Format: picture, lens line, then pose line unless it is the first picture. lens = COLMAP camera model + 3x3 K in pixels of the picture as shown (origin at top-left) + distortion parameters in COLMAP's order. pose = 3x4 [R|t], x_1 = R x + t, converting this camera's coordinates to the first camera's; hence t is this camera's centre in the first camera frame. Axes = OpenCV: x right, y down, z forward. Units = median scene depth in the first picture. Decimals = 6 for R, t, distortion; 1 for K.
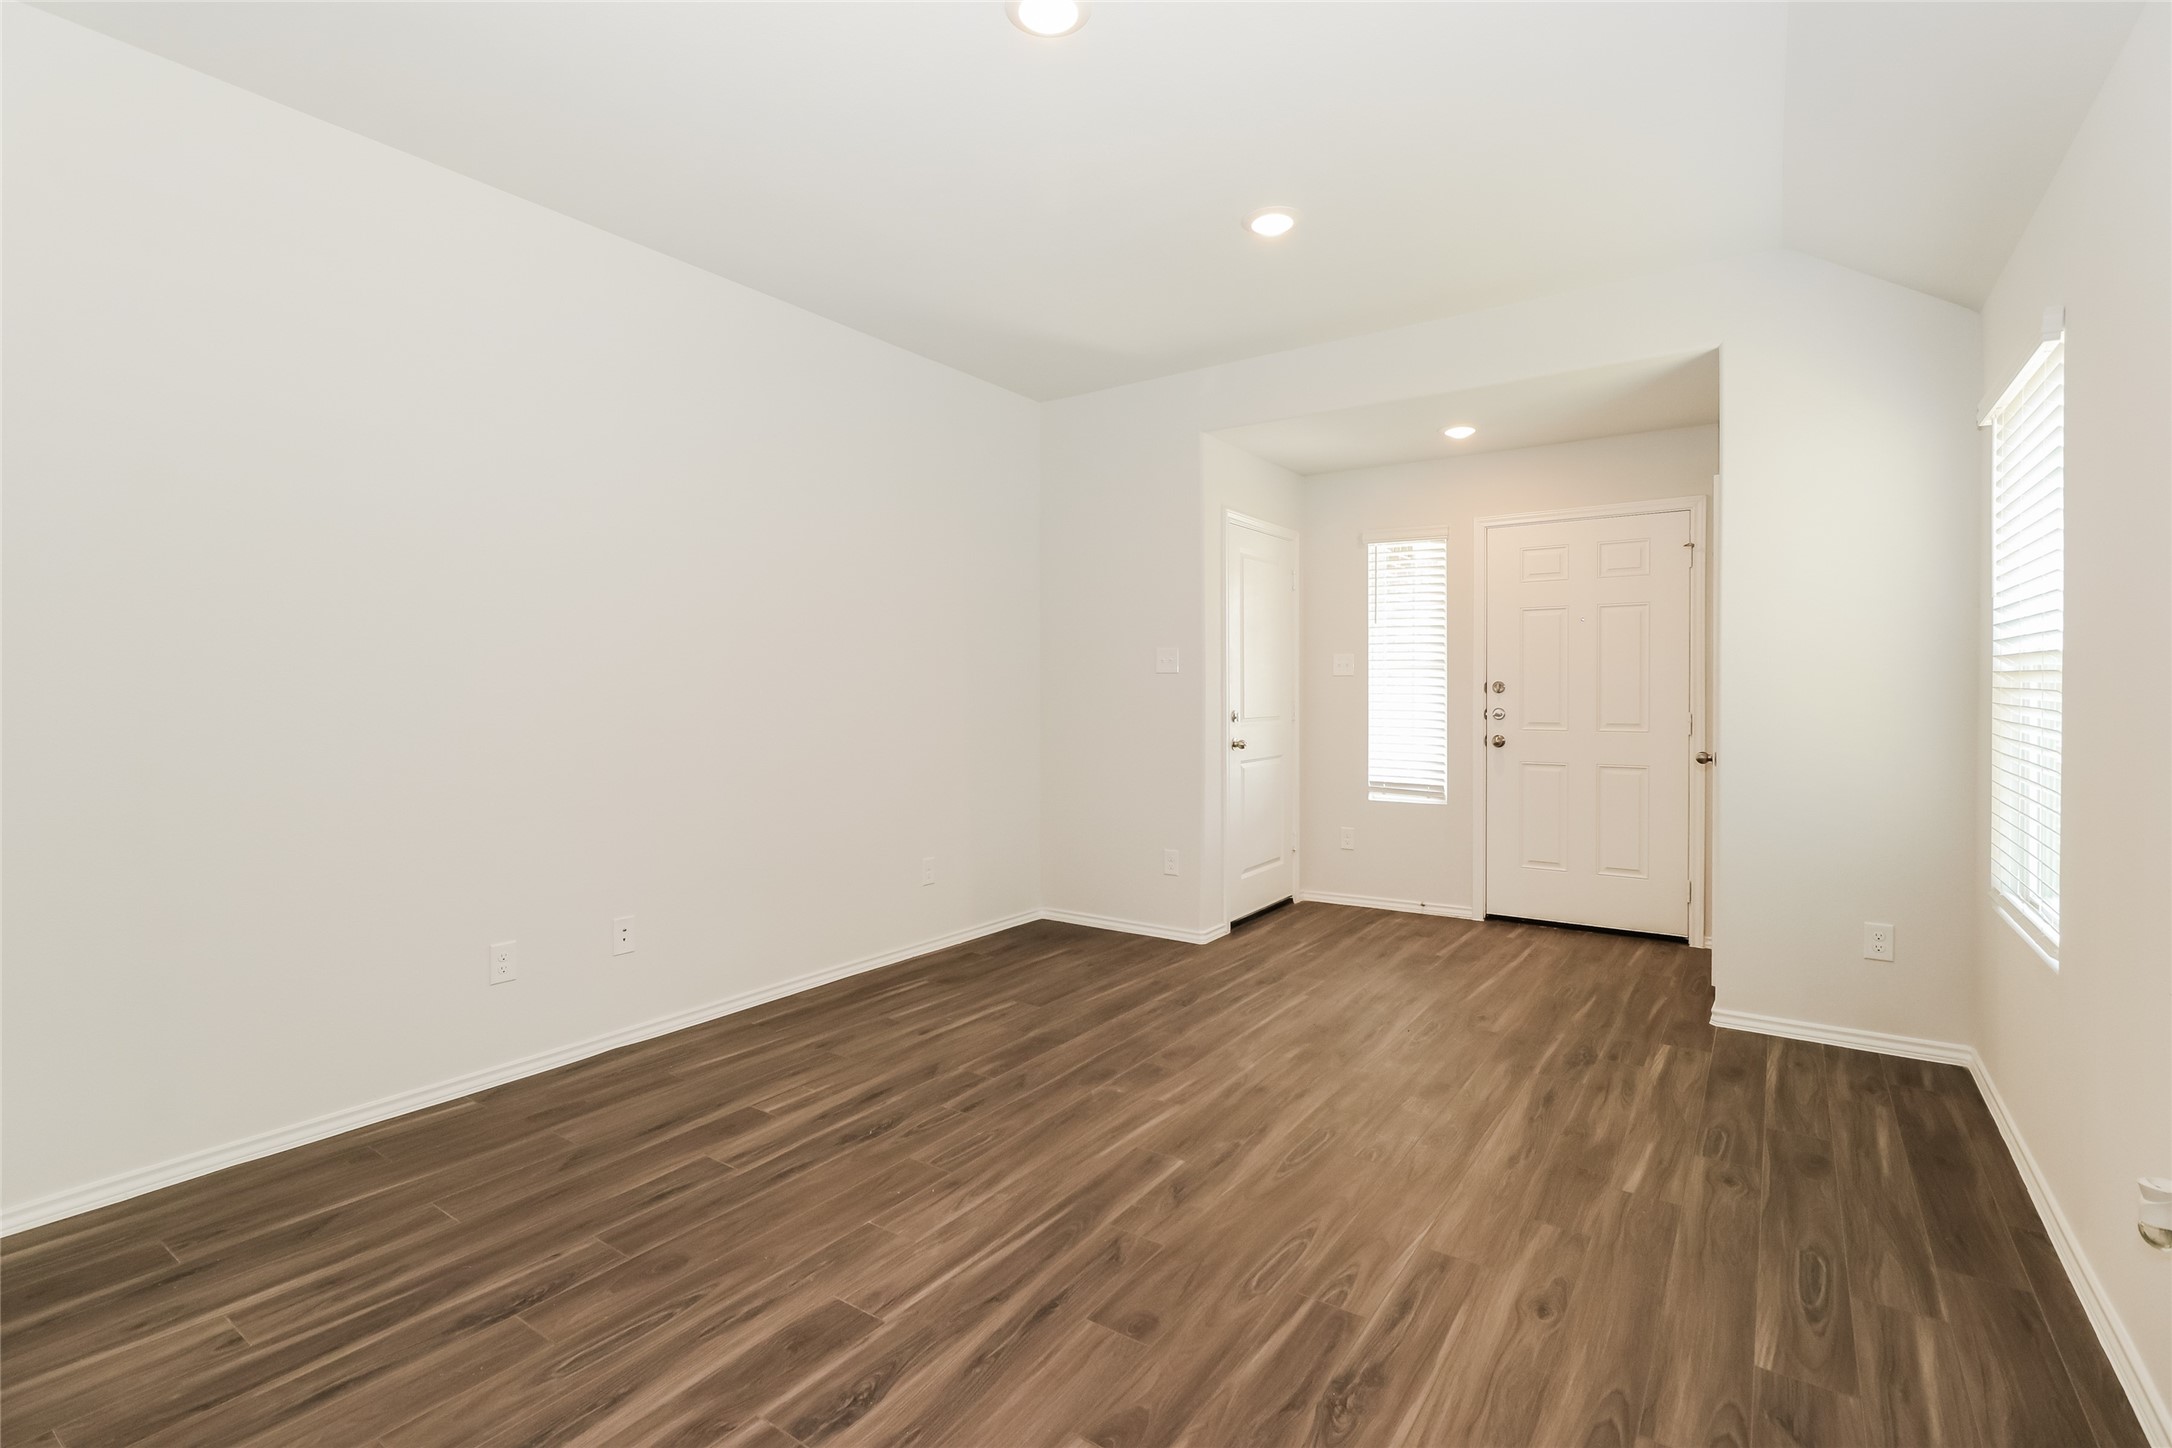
lens RADIAL K [[1020.9, 0, 1074.7], [0, 1020.9, 713.7], [0, 0, 1]] dist [-0.000400, -0.000409]
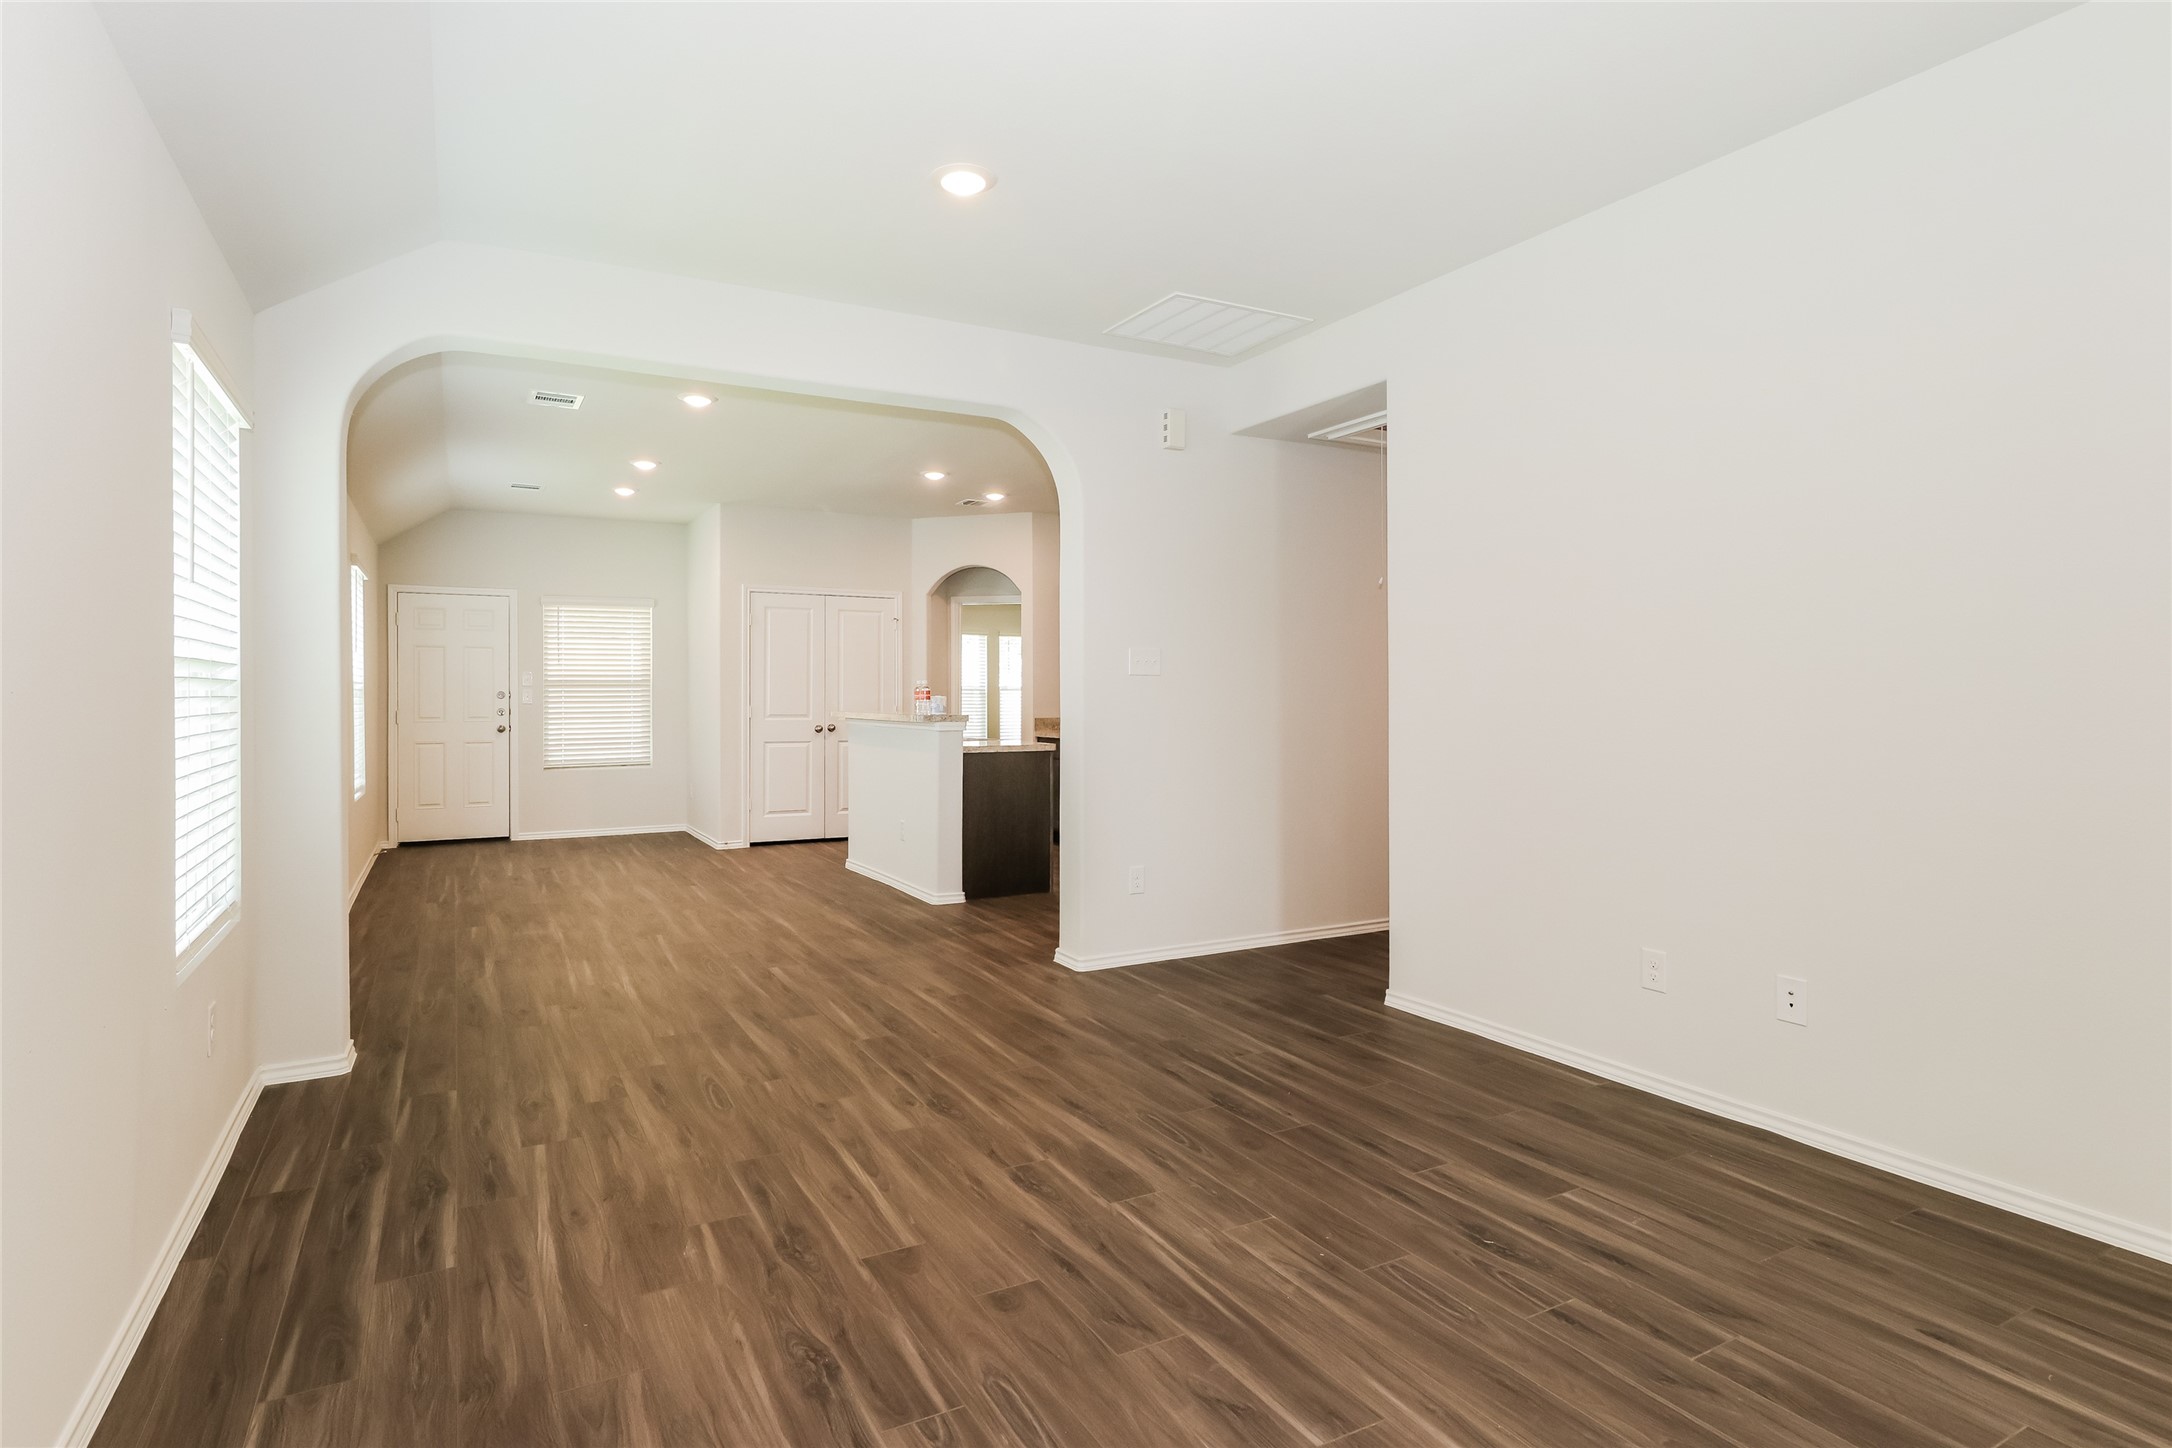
lens RADIAL K [[1171.1, 0, 1077.7], [0, 1171.1, 715.2], [0, 0, 1]] dist [0.001150, 0.000070]
pose [[-0.459210, 0.015999, -0.888184, 0.932513], [-0.017822, 0.999471, 0.027218, -0.030132], [0.888149, 0.028328, -0.458682, 1.372144]]
